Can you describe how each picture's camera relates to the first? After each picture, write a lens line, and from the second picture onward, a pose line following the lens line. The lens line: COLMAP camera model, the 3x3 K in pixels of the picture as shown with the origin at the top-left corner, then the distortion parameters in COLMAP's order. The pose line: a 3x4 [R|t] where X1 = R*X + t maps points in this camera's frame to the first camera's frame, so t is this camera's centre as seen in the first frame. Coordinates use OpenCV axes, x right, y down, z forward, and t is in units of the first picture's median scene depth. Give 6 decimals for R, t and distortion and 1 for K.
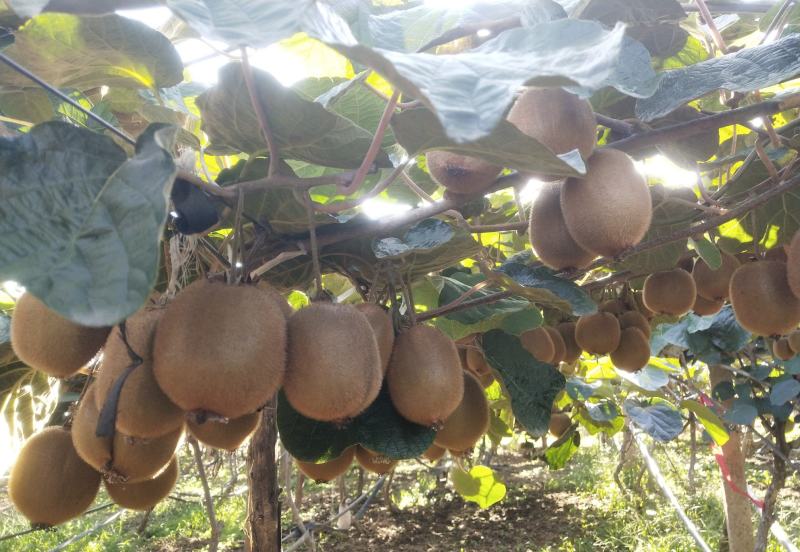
lens RADIAL K [[621.4, 0, 399.9], [0, 621.4, 295.8], [0, 0, 1]] dist [0.001632, 0.003096]
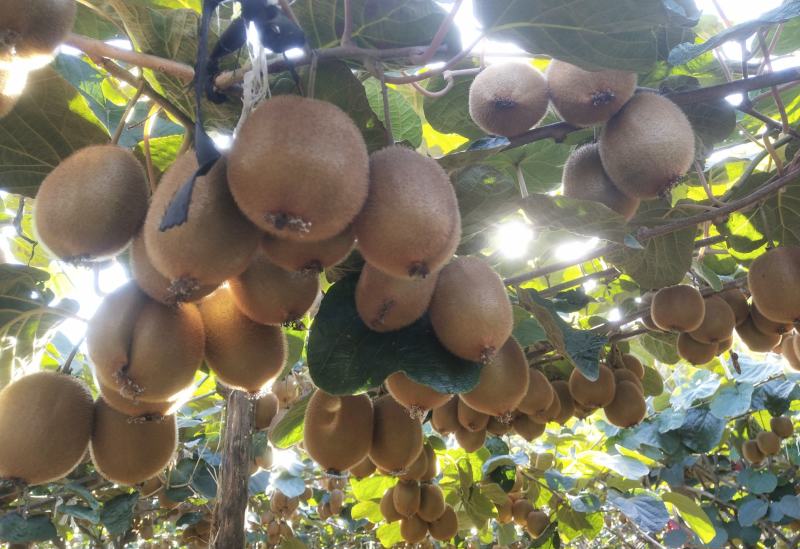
lens RADIAL K [[621.4, 0, 399.9], [0, 621.4, 294.3], [0, 0, 1]] dist [0.001632, 0.003096]
pose [[0.996543, 0.037384, 0.074187, -0.047912], [-0.020027, 0.974795, -0.222202, 0.111702], [-0.080624, 0.219948, 0.972174, 0.031876]]
